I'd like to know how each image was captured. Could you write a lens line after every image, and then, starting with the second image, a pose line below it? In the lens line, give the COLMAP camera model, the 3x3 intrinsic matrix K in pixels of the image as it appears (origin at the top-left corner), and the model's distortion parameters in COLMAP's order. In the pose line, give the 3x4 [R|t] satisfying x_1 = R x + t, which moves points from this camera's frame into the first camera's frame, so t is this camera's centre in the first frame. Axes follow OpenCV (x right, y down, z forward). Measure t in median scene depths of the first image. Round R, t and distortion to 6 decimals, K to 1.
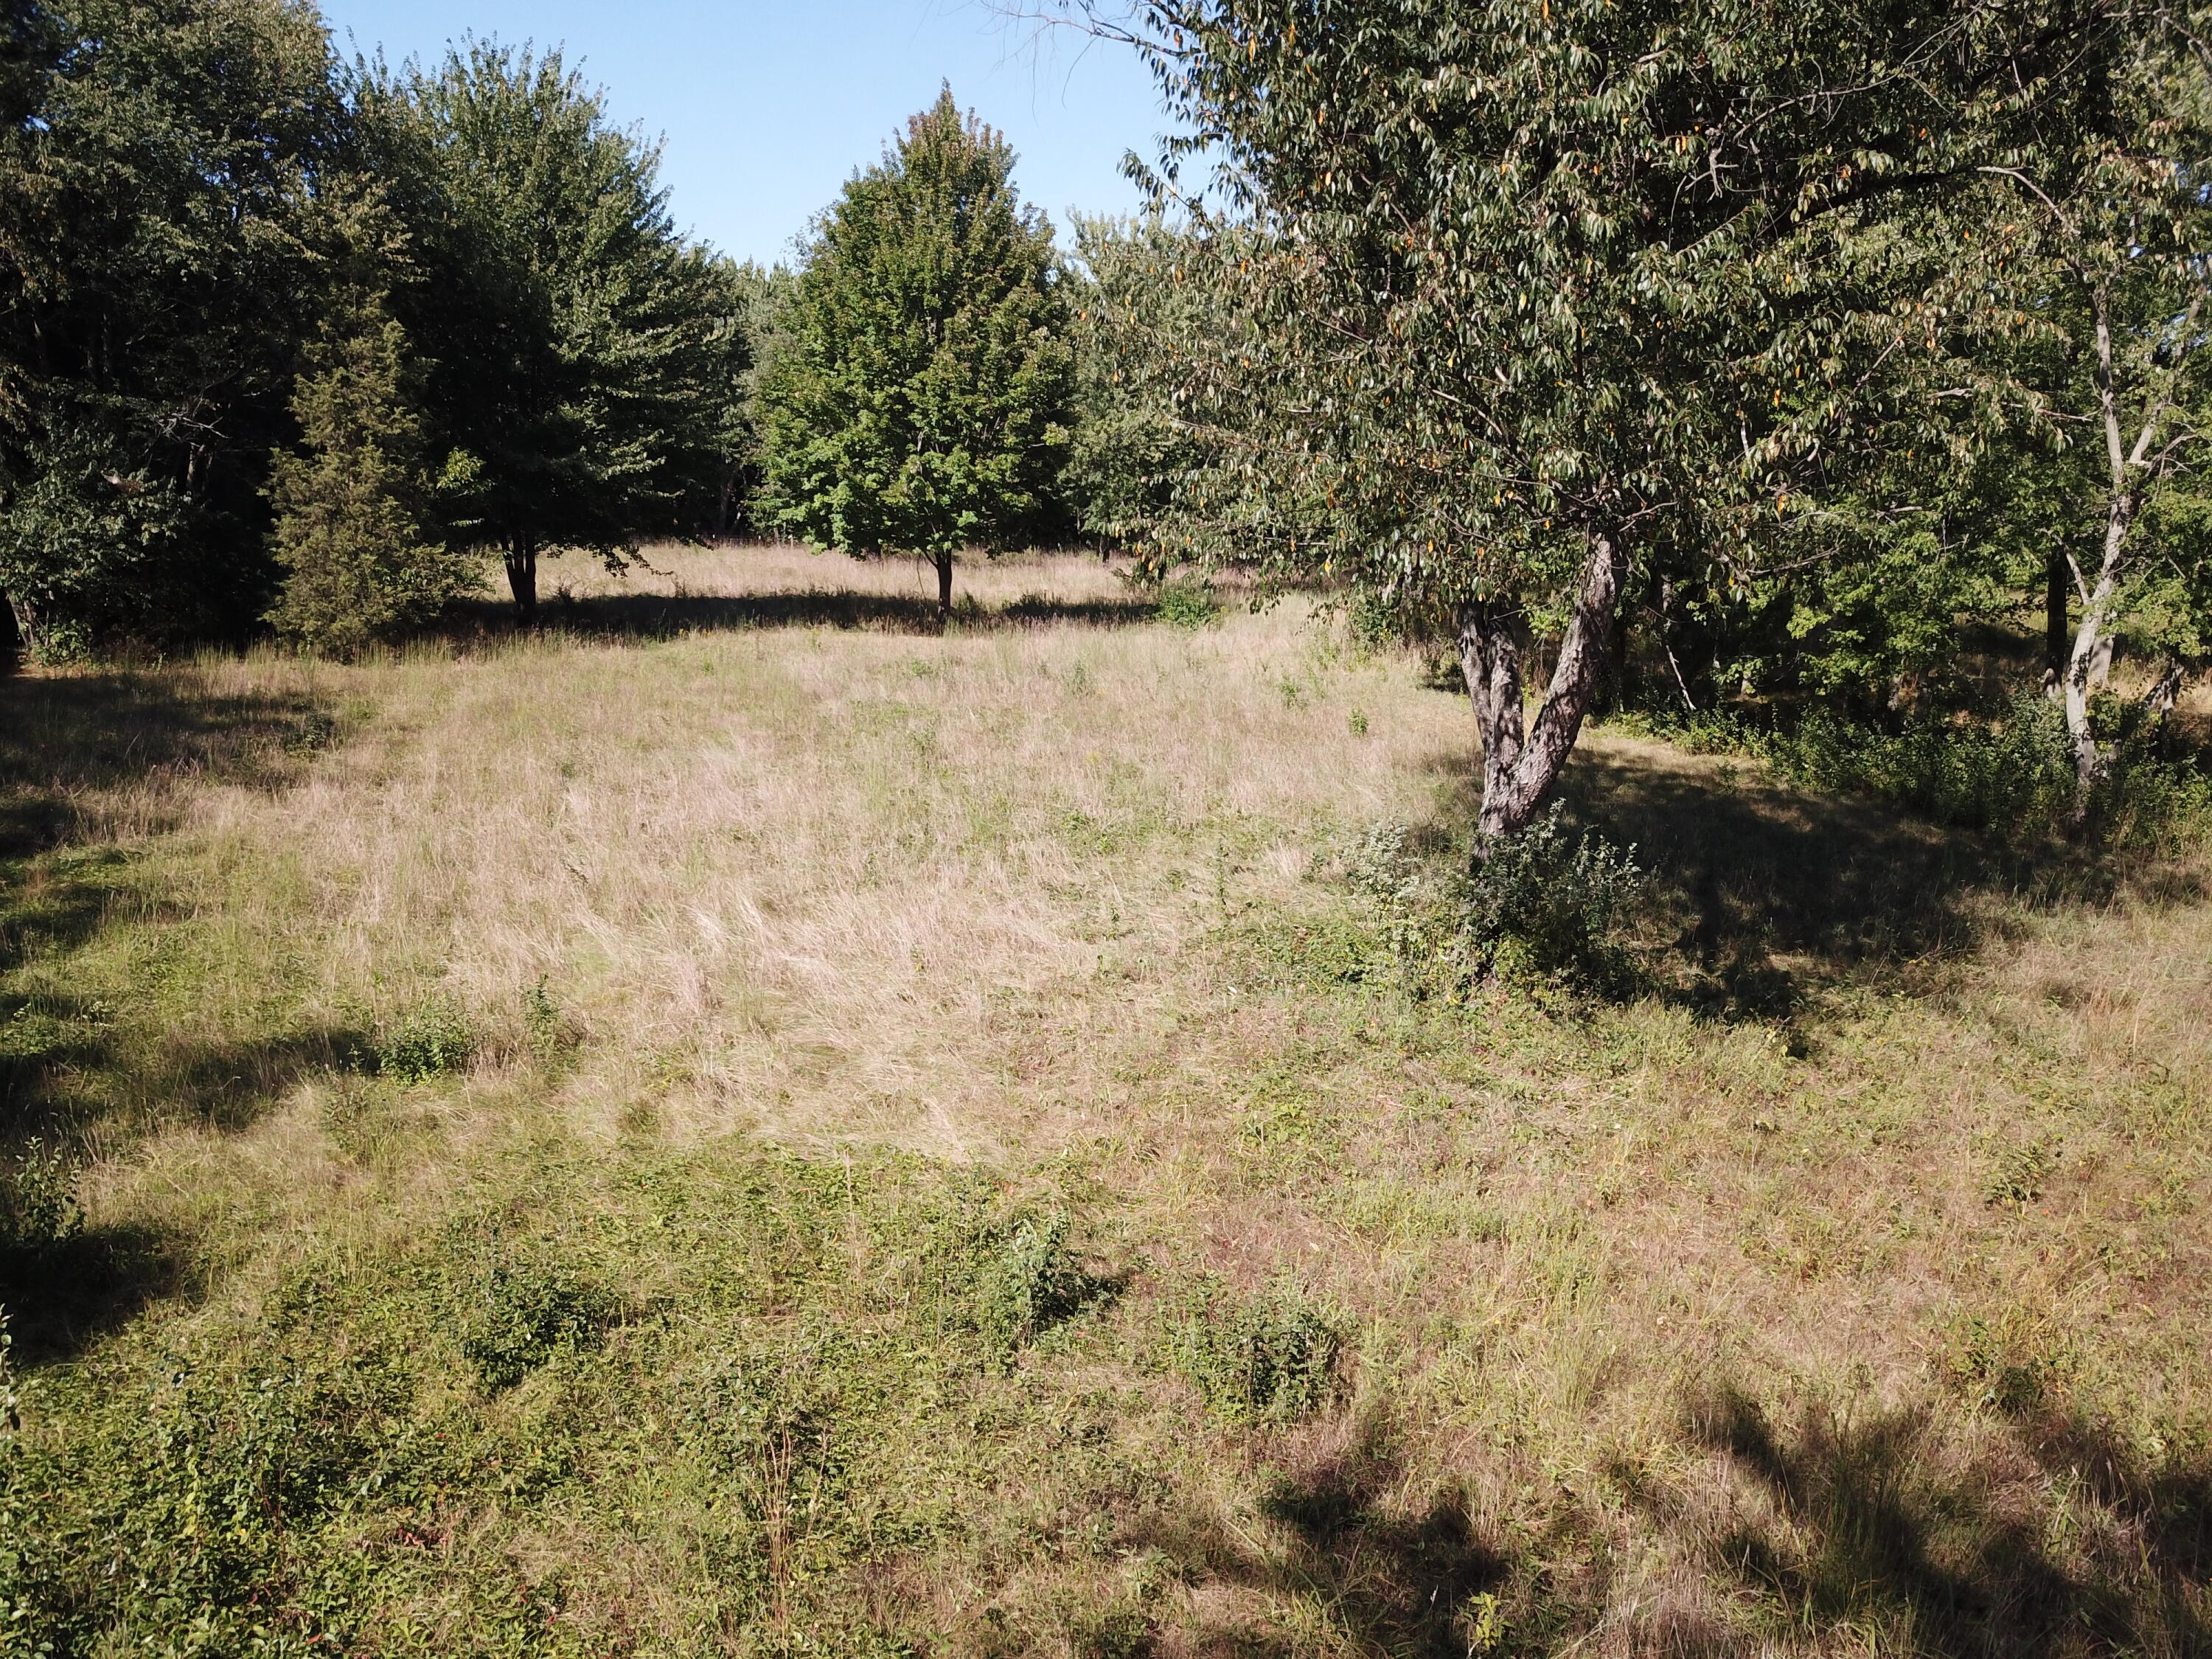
lens RADIAL K [[1602.1, 0, 1114.7], [0, 1602.1, 867.0], [0, 0, 1]] dist [0.006765, 0.003146]
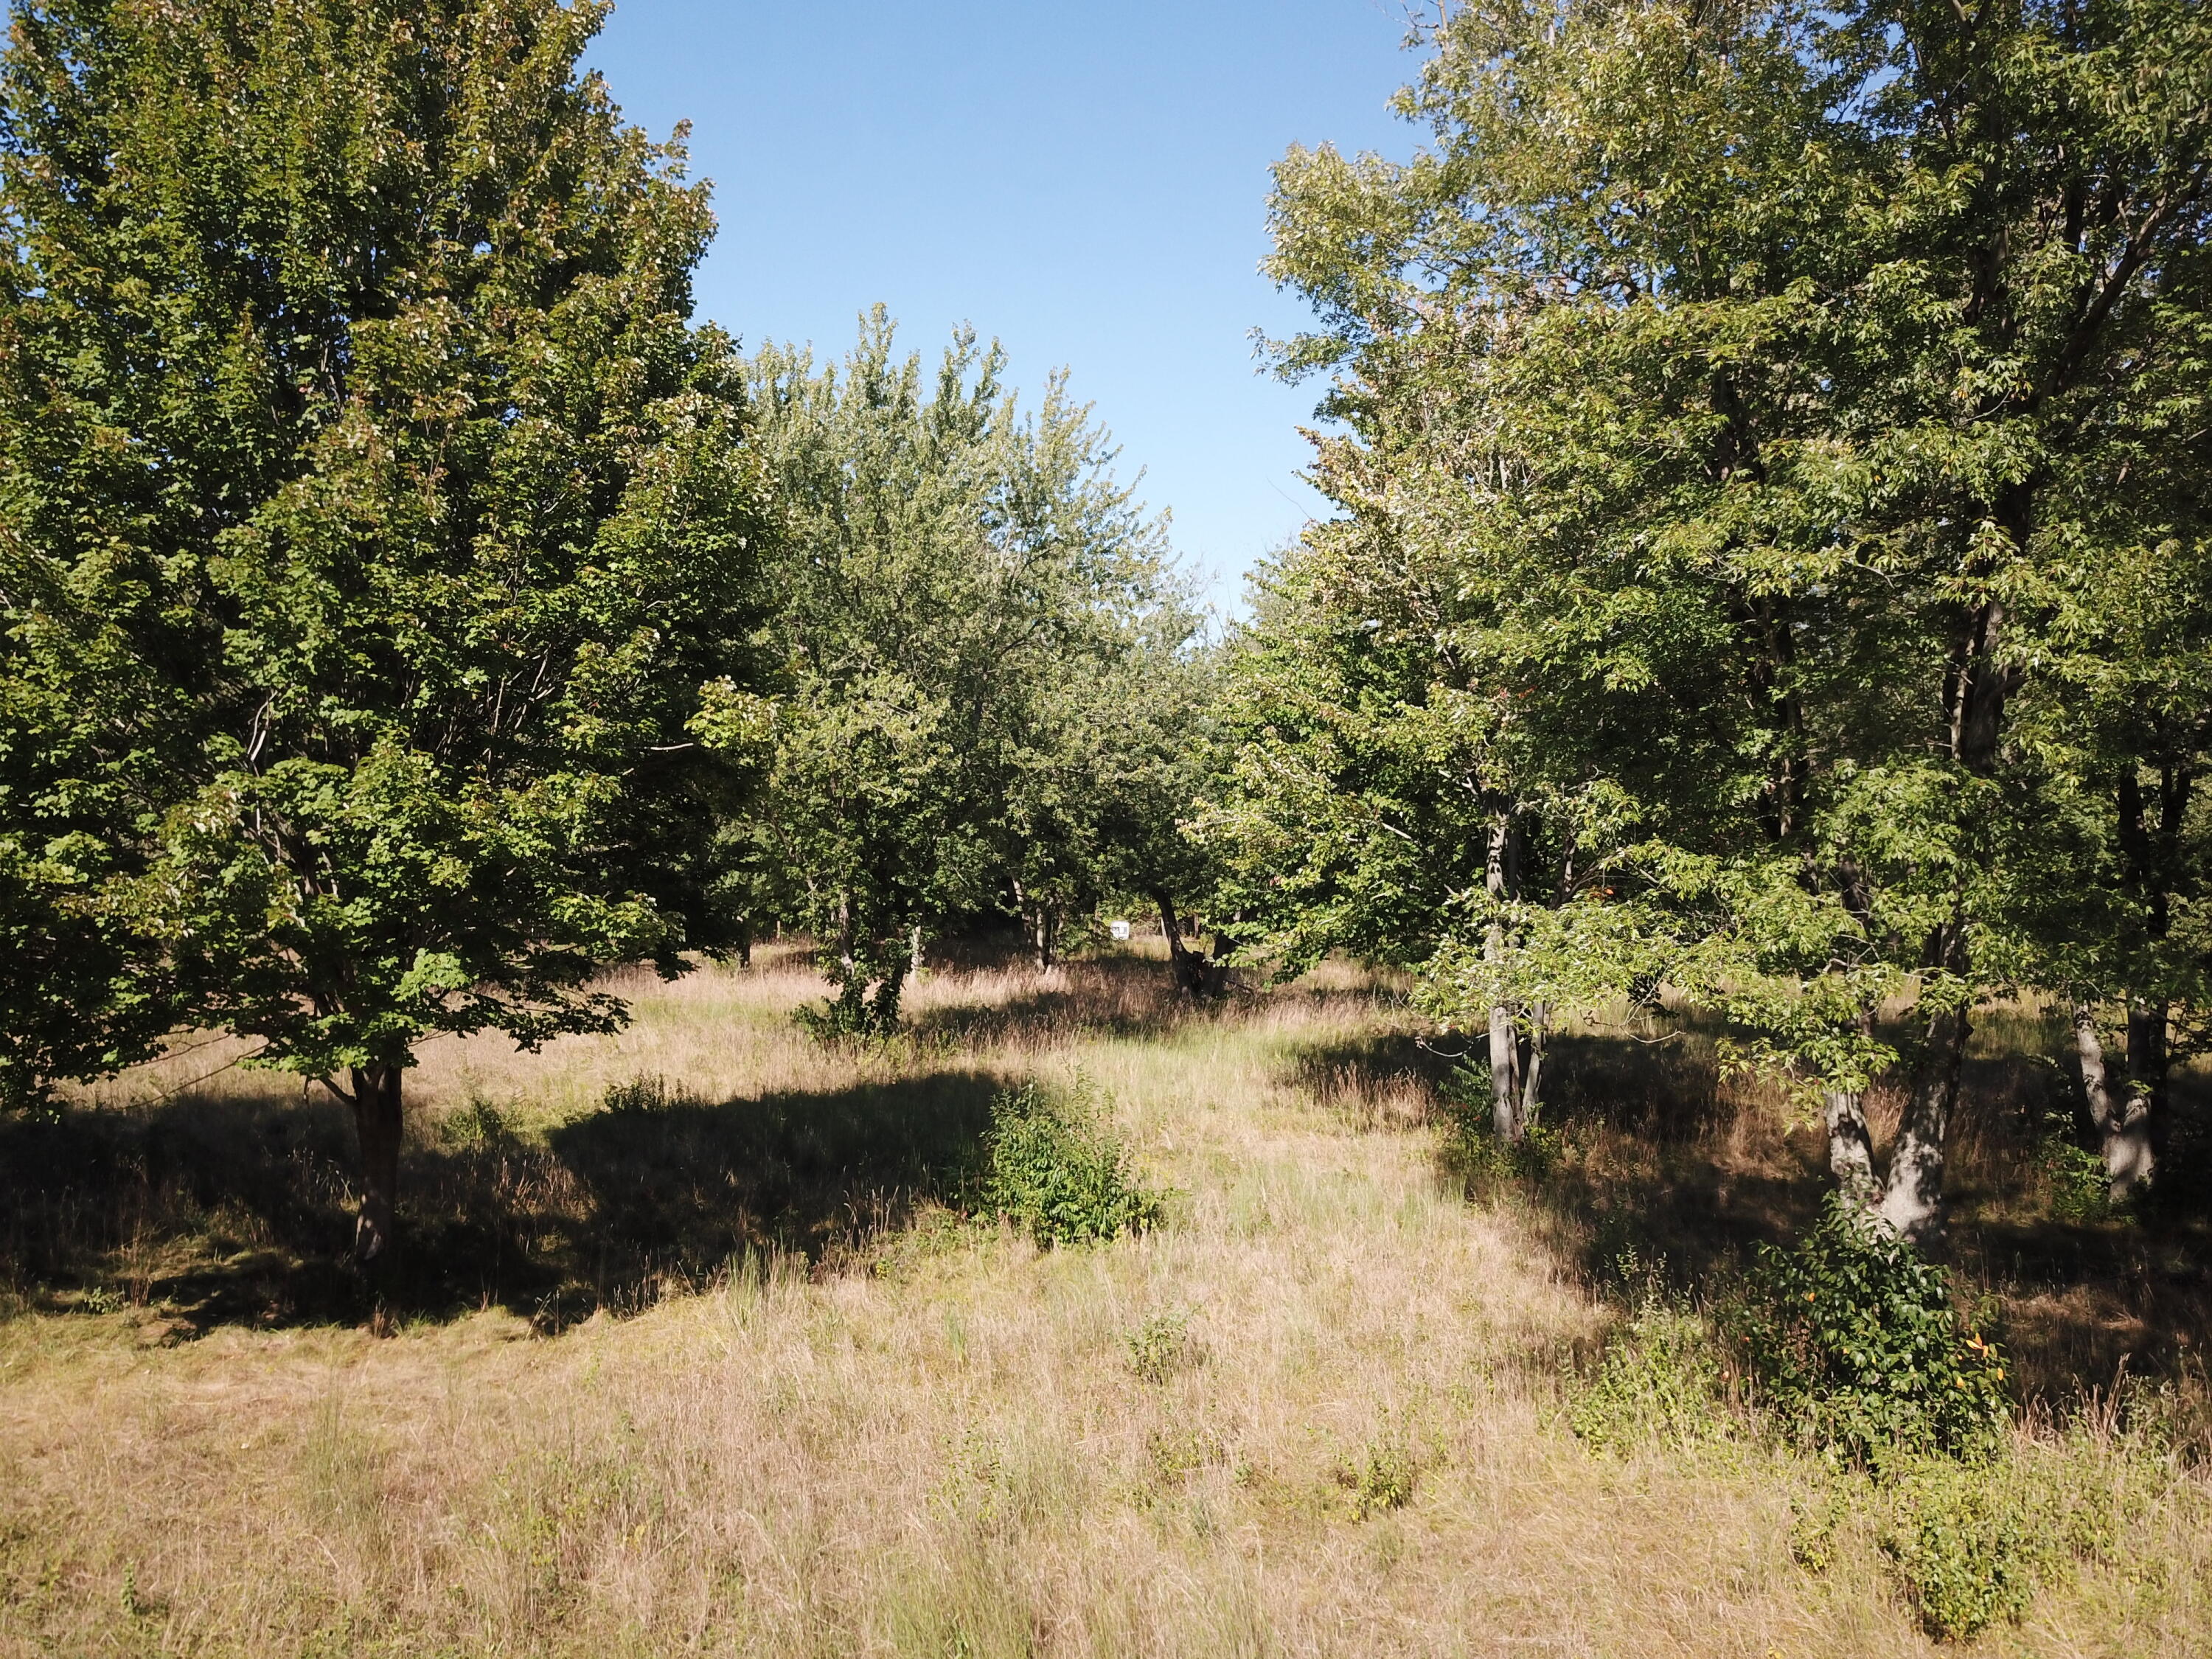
lens RADIAL K [[1602.1, 0, 1114.7], [0, 1602.1, 867.0], [0, 0, 1]] dist [0.006765, 0.003146]
pose [[0.965807, -0.005193, 0.259209, -0.047397], [0.060225, 0.976945, -0.204822, -0.173590], [-0.252169, 0.213429, 0.943853, 0.700621]]
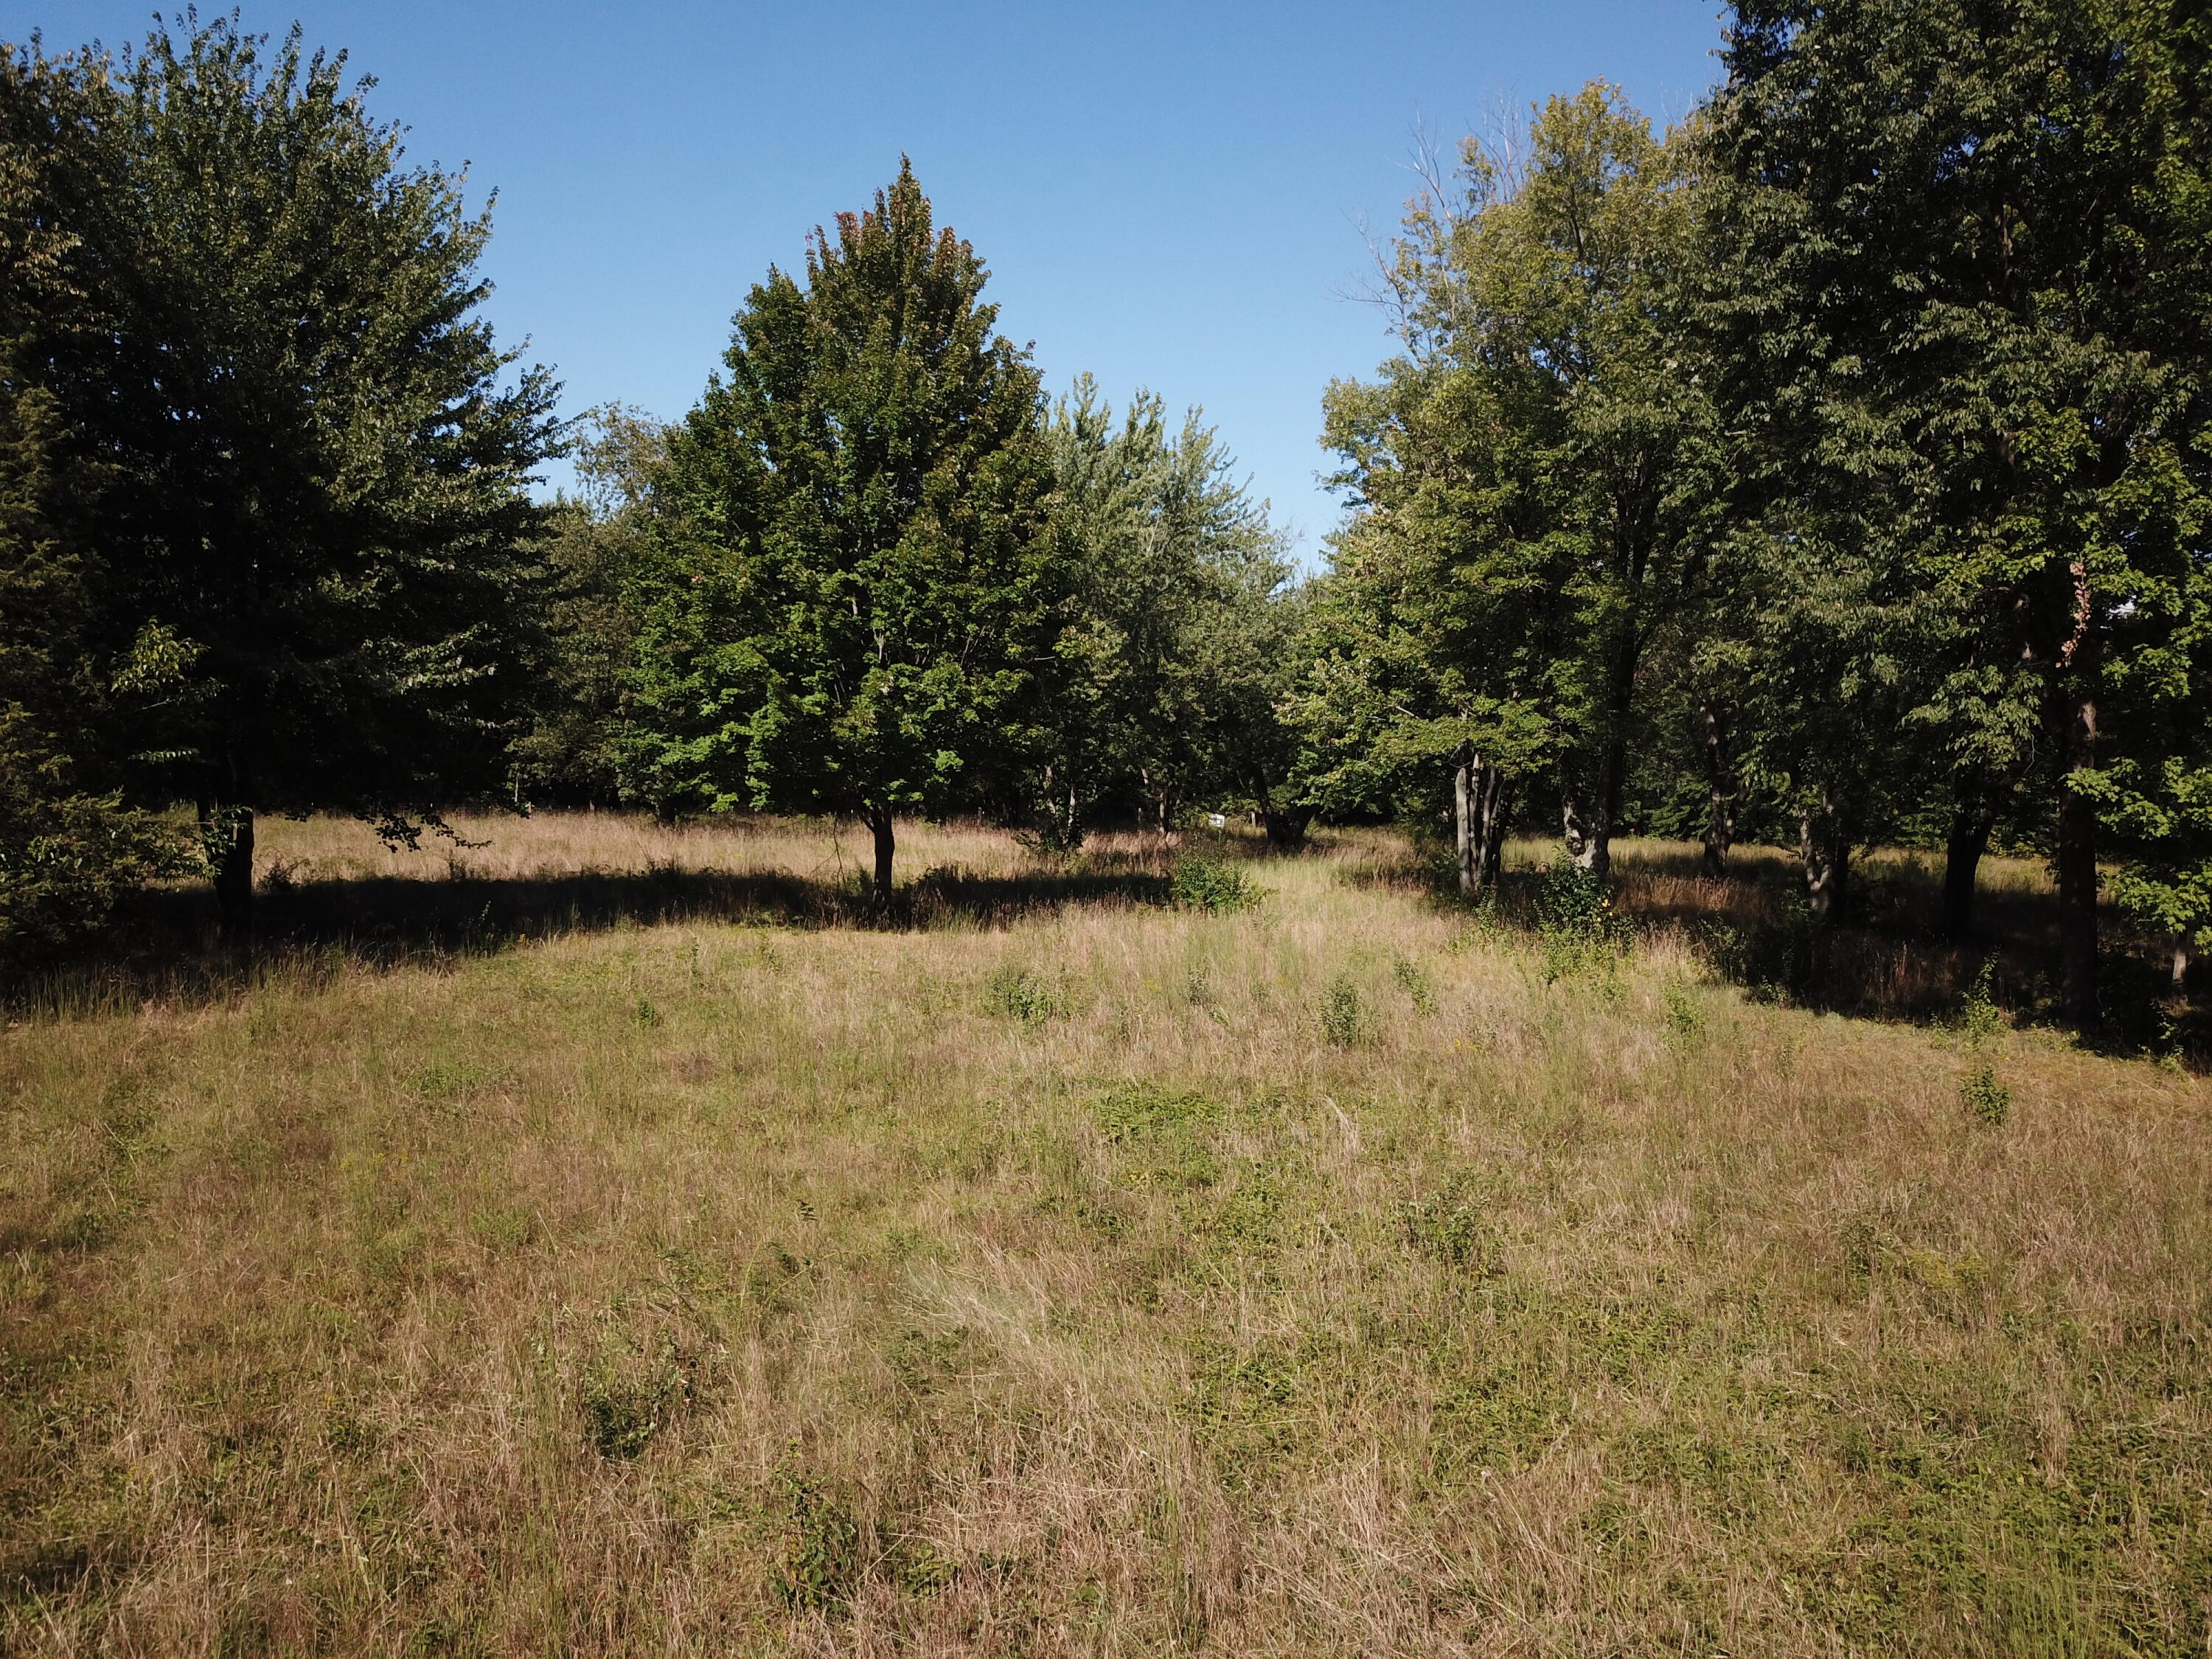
lens RADIAL K [[1574.9, 0, 1058.9], [0, 1574.9, 898.1], [0, 0, 1]] dist [0.006076, -0.005899]
pose [[0.984929, -0.013696, 0.172418, -0.164742], [0.038583, 0.989139, -0.141830, -0.065511], [-0.168603, 0.146344, 0.974760, 0.360858]]
